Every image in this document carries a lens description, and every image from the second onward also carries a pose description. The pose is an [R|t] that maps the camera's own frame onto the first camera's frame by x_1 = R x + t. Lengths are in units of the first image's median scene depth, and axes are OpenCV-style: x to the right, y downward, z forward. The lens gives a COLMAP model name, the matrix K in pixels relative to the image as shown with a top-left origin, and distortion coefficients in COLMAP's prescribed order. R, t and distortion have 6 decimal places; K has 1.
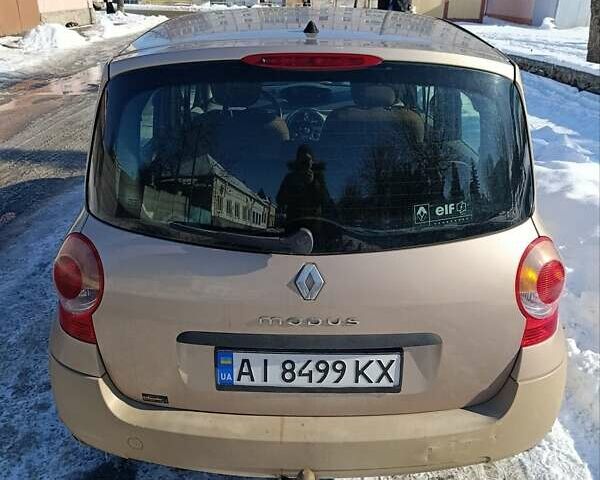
lens RADIAL K [[563.2, 0, 300.0], [0, 563.2, 240.0], [0, 0, 1]] dist [0.003229, -0.020880]
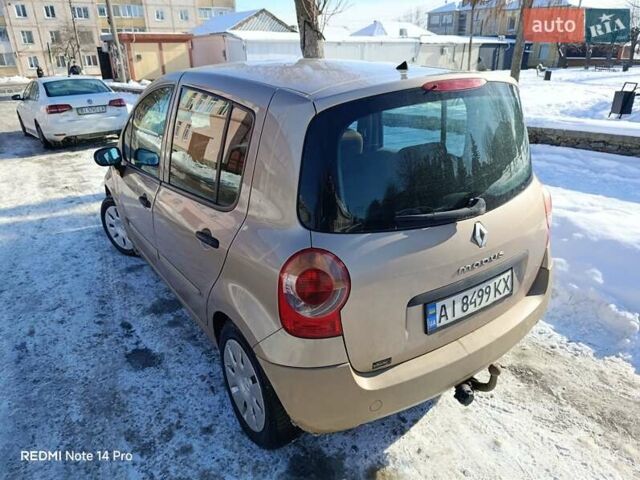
lens RADIAL K [[465.6, 0, 320.0], [0, 465.6, 240.0], [0, 0, 1]] dist [0.002941, -0.000036]
pose [[0.819370, -0.242570, 0.519415, -0.888014], [0.257352, 0.965278, 0.044822, -0.069420], [-0.512252, 0.096947, 0.853346, 0.168244]]
